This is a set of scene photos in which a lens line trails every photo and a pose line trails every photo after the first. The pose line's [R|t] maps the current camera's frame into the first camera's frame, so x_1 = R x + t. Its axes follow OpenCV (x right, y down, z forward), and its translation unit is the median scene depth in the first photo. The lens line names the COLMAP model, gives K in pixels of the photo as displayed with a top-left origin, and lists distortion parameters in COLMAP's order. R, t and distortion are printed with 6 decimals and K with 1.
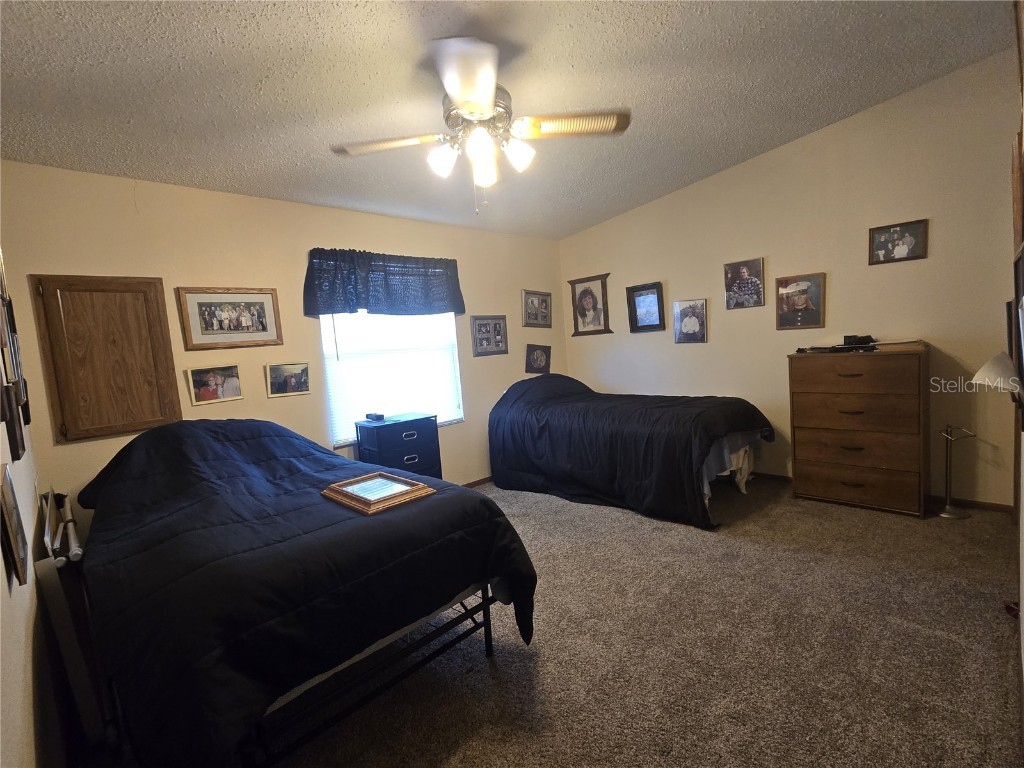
lens RADIAL K [[468.7, 0, 511.1], [0, 468.7, 386.8], [0, 0, 1]] dist [-0.000043, 0.005435]
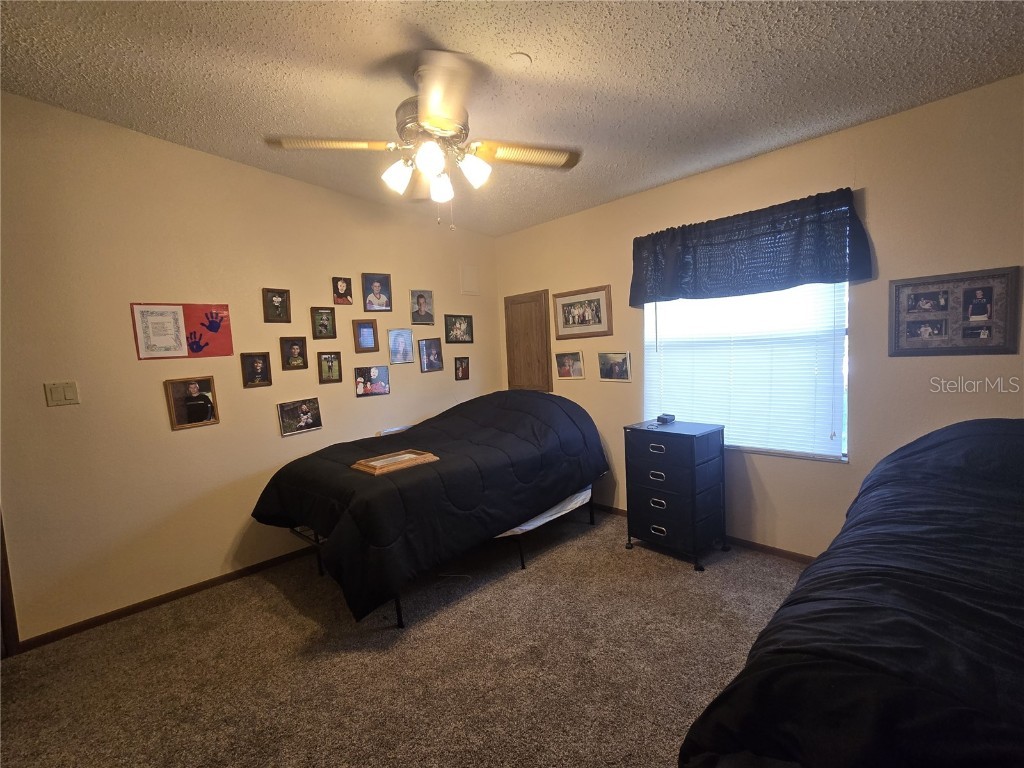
lens RADIAL K [[468.7, 0, 510.6], [0, 468.7, 384.8], [0, 0, 1]] dist [-0.000043, 0.005435]
pose [[0.017444, 0.160231, -0.986925, 0.638779], [-0.027178, 0.986787, 0.159729, -0.148838], [0.999478, 0.024036, 0.021569, 0.763246]]
